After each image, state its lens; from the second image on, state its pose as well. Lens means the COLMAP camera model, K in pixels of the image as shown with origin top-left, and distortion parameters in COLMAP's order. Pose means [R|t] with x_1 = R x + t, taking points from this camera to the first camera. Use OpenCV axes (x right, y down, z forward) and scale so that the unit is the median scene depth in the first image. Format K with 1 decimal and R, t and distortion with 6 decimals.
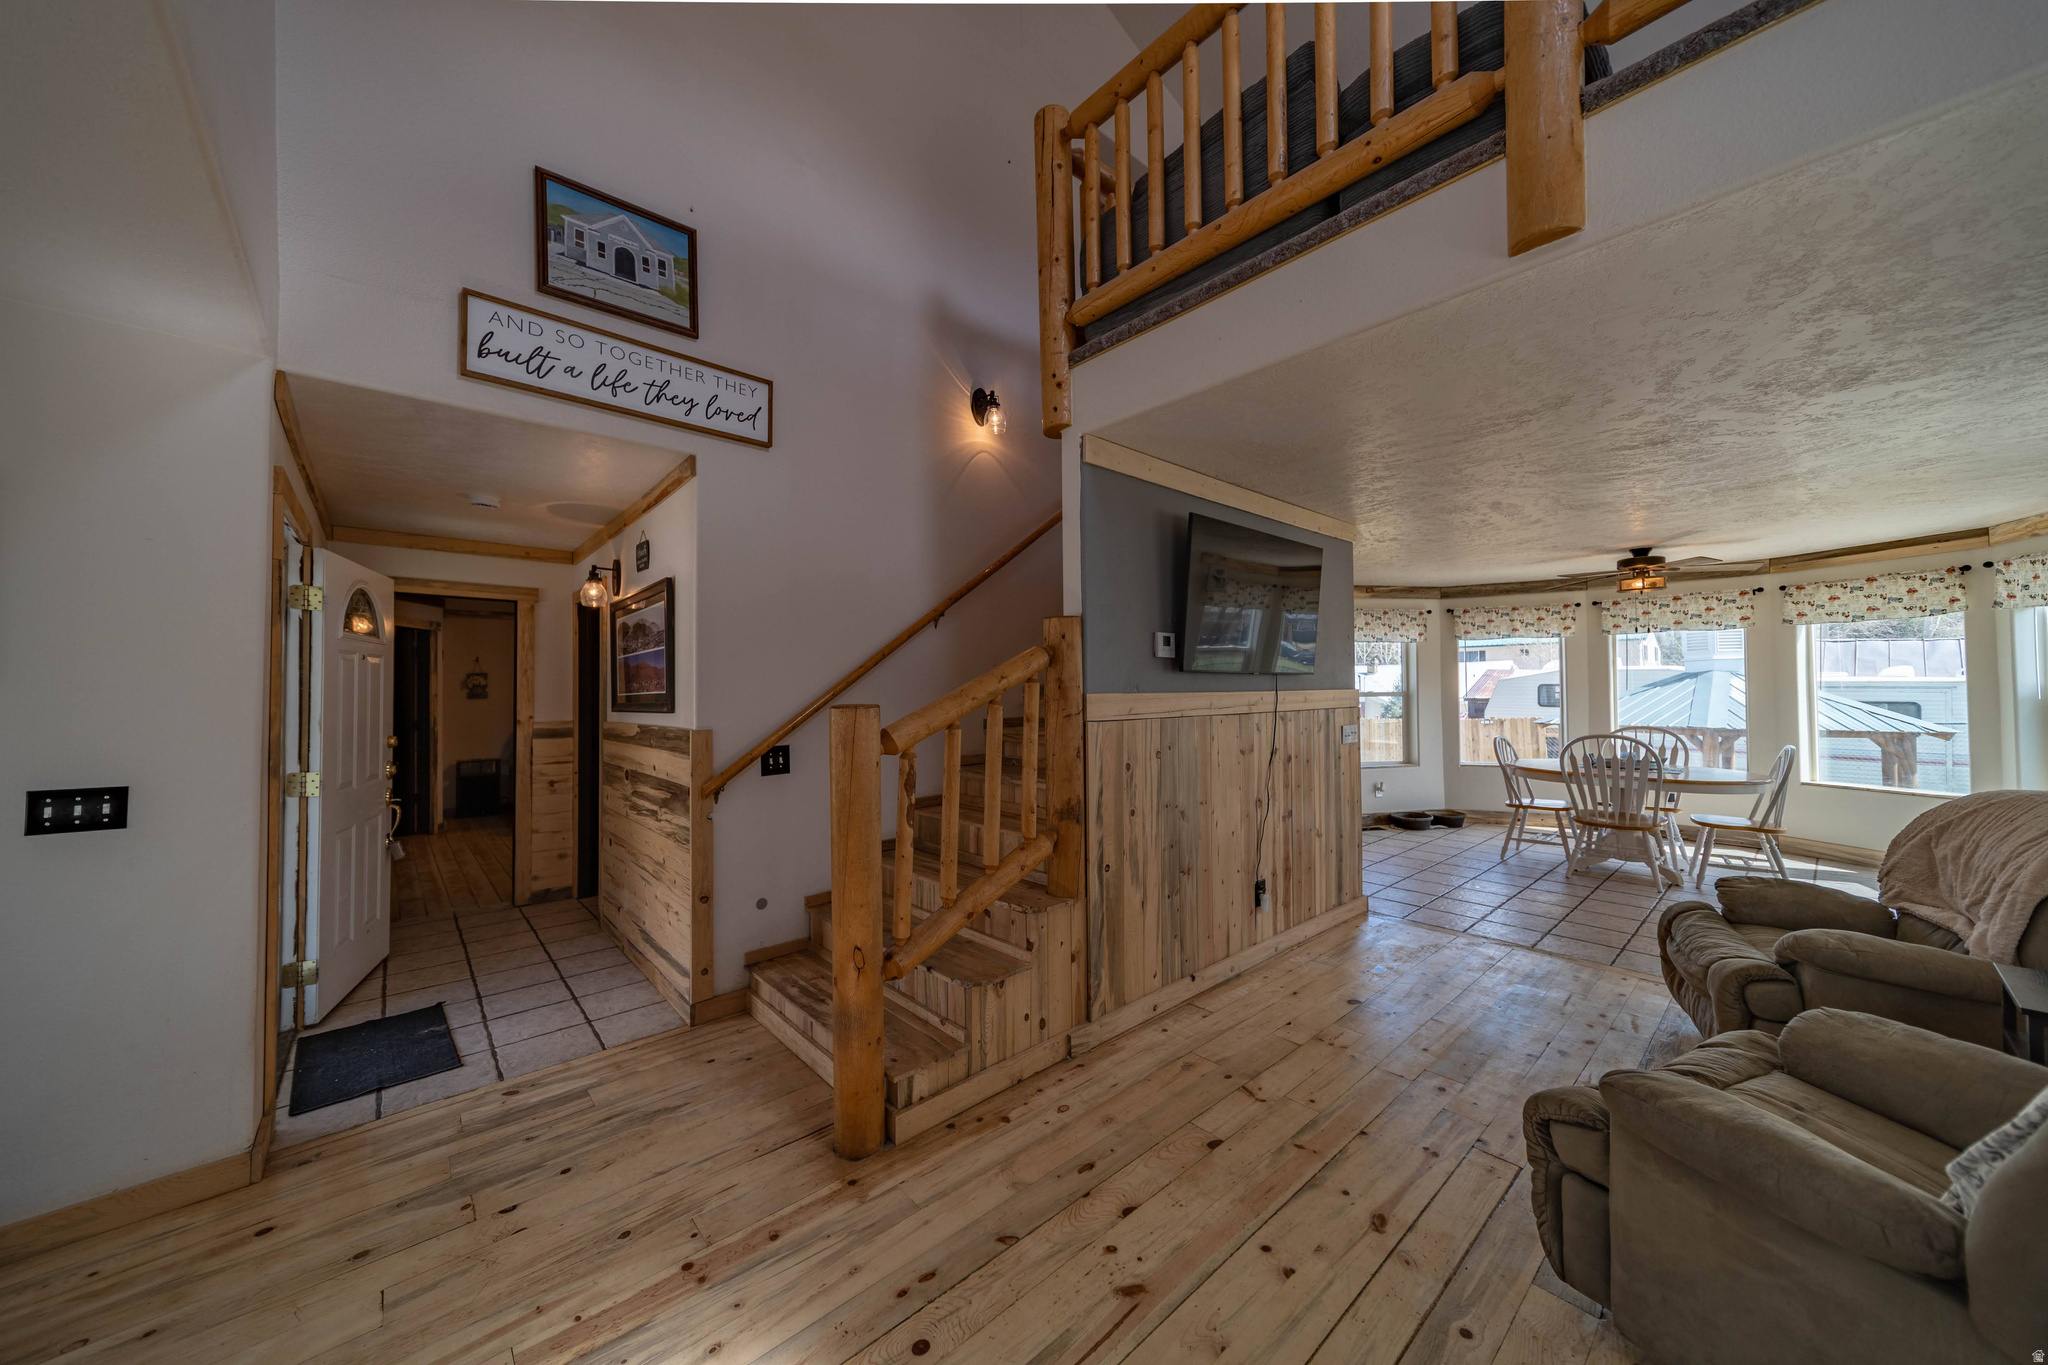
lens RADIAL K [[710.7, 0, 1020.3], [0, 710.7, 679.0], [0, 0, 1]] dist [0.005757, 0.000008]
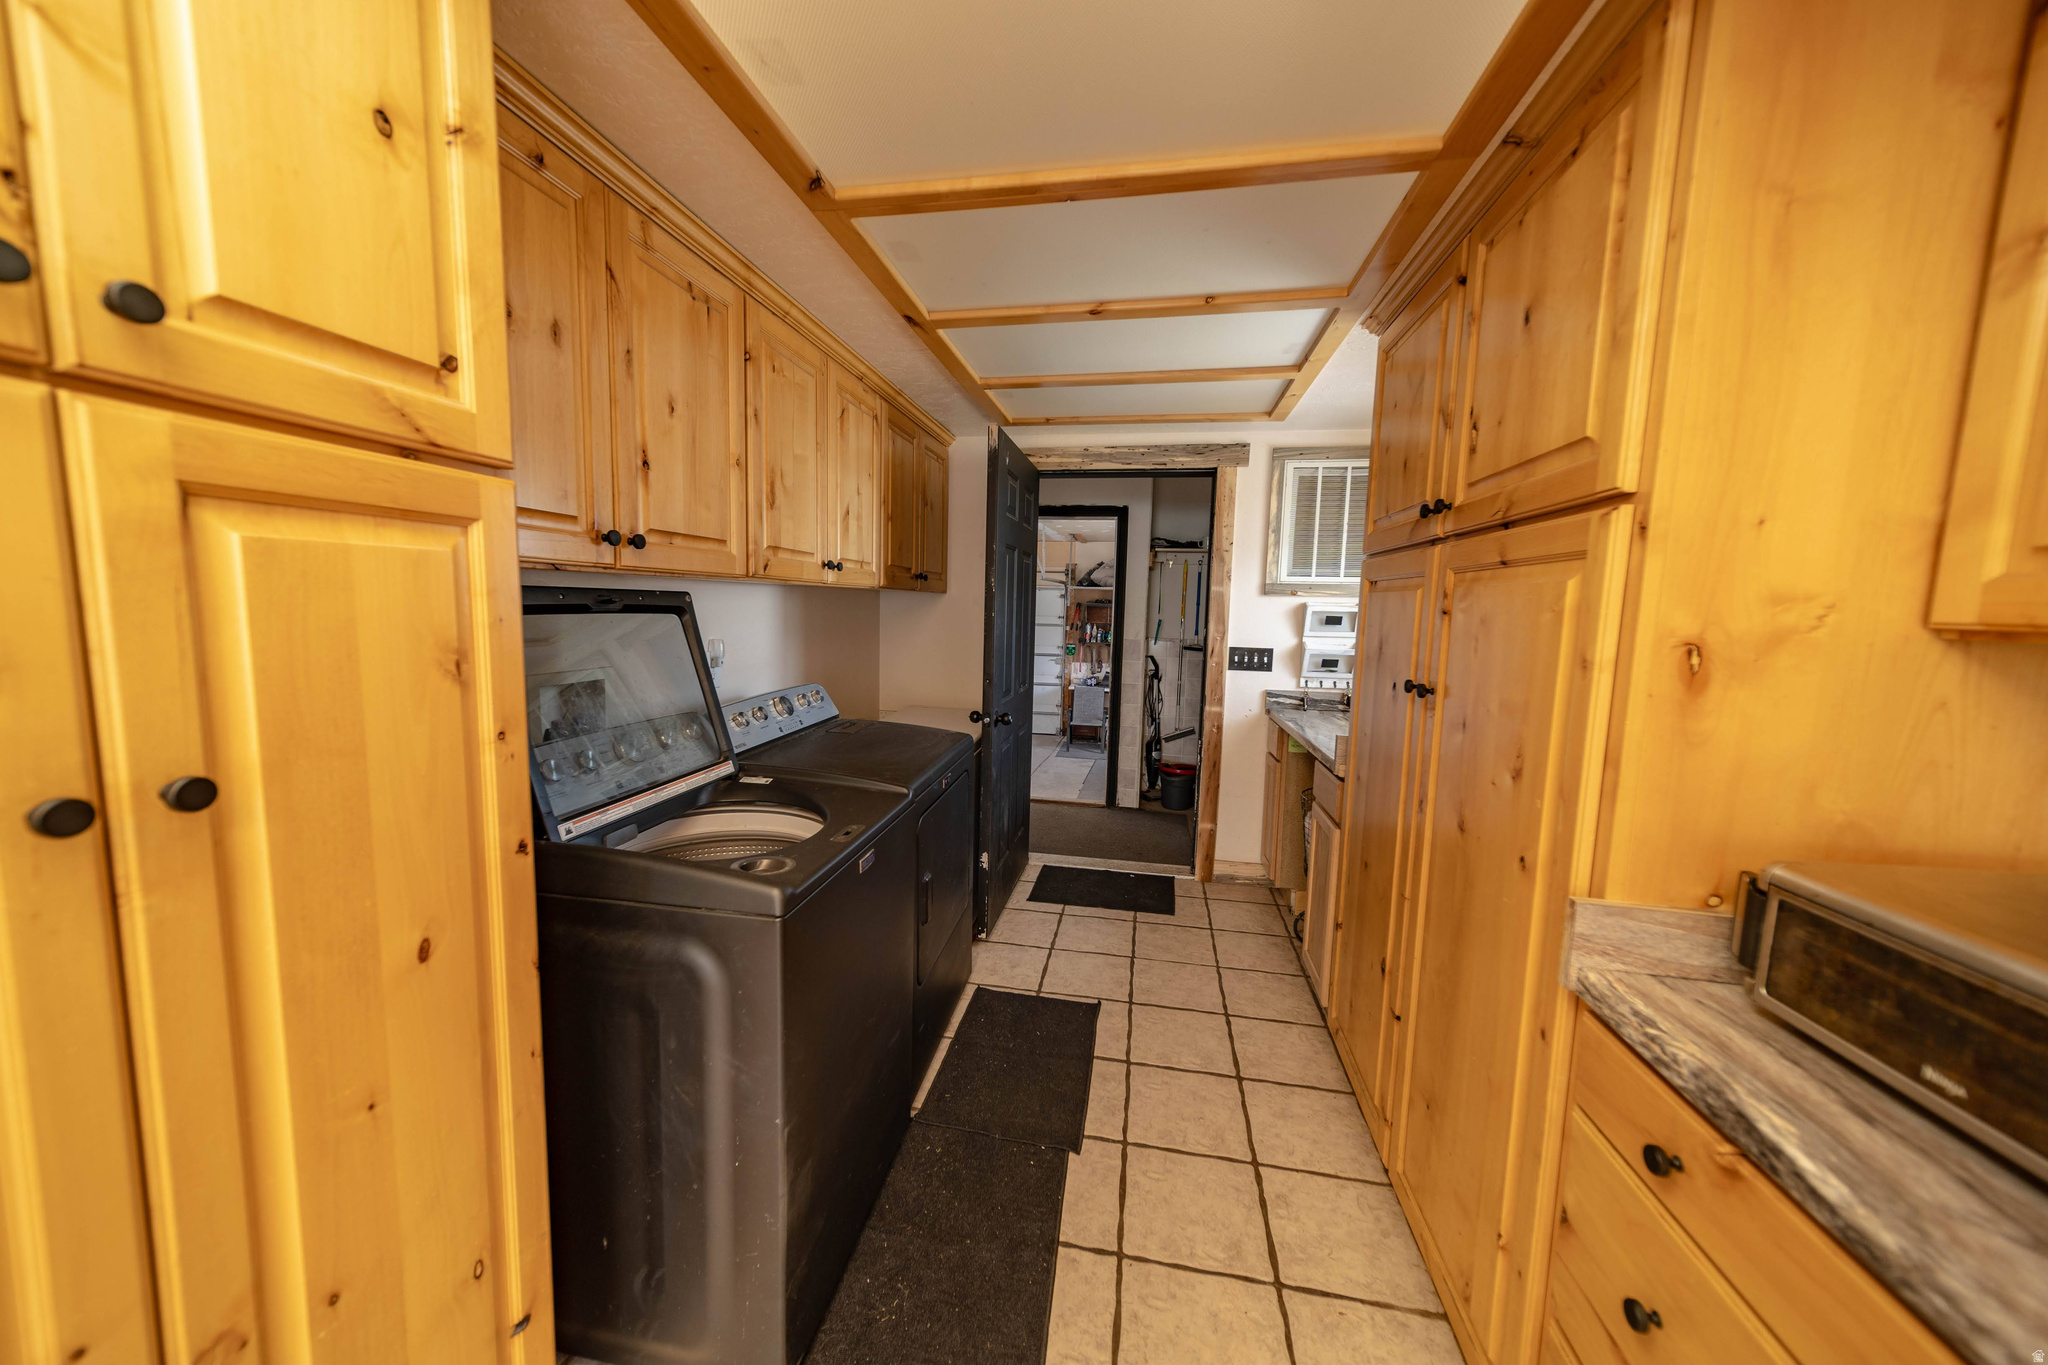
lens RADIAL K [[710.7, 0, 1020.3], [0, 710.7, 679.0], [0, 0, 1]] dist [0.005757, 0.000008]
pose [[0.611524, 0.109526, -0.783609, -0.330757], [-0.009253, 0.991295, 0.131334, 0.023862], [0.791172, -0.073063, 0.607214, 0.534656]]
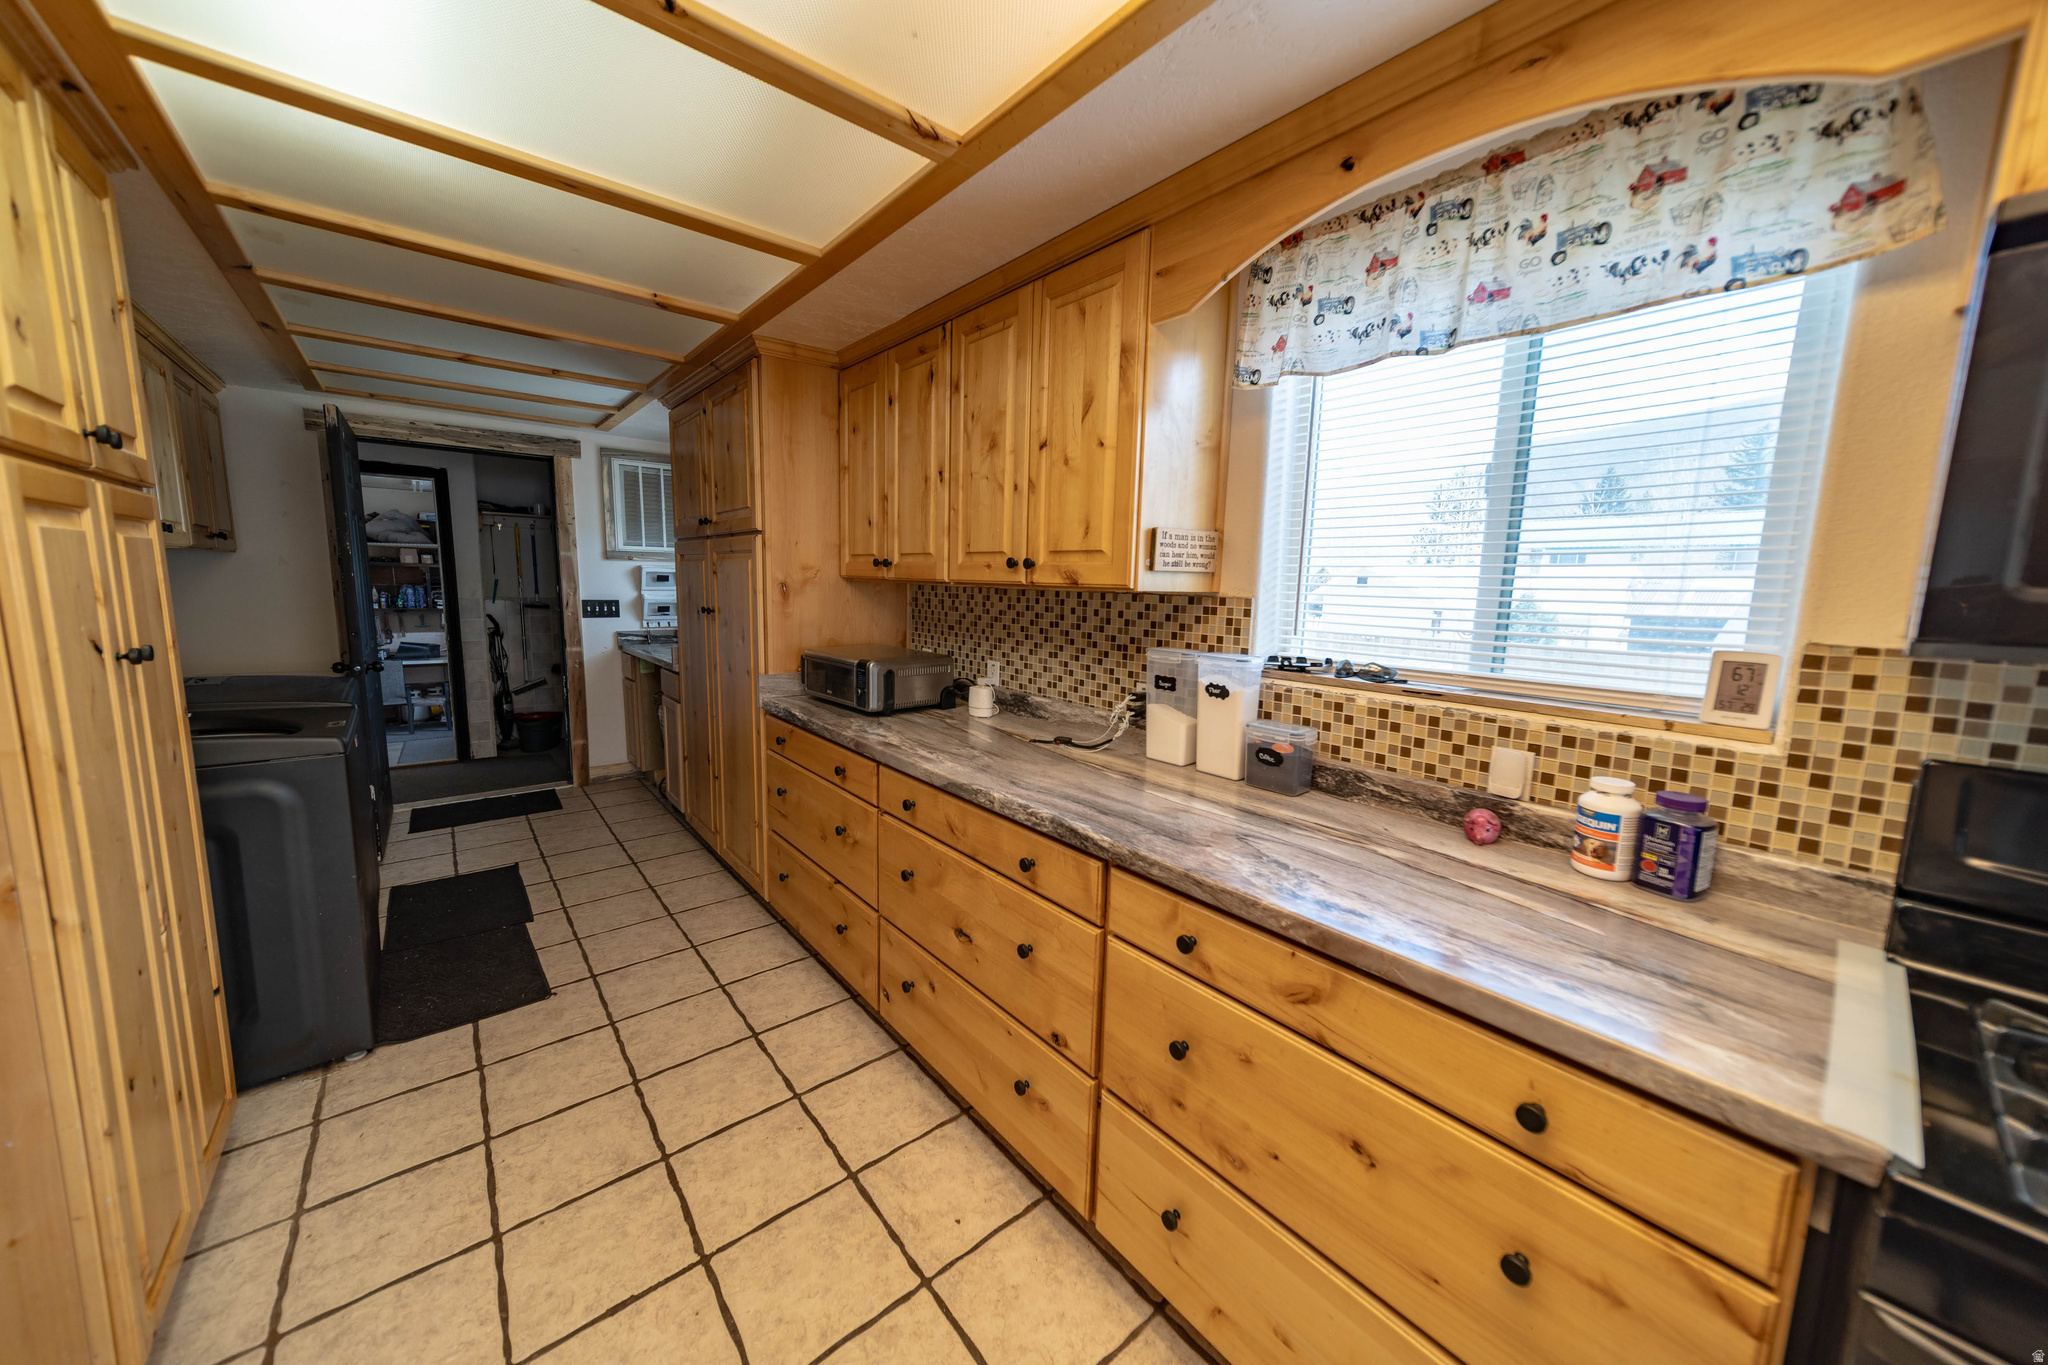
lens RADIAL K [[710.7, 0, 1020.3], [0, 710.7, 679.0], [0, 0, 1]] dist [0.005757, 0.000008]
pose [[0.998555, 0.040592, -0.035211, -0.090577], [-0.034242, 0.985665, 0.165205, 0.009020], [0.041412, -0.163760, 0.985631, 0.106258]]
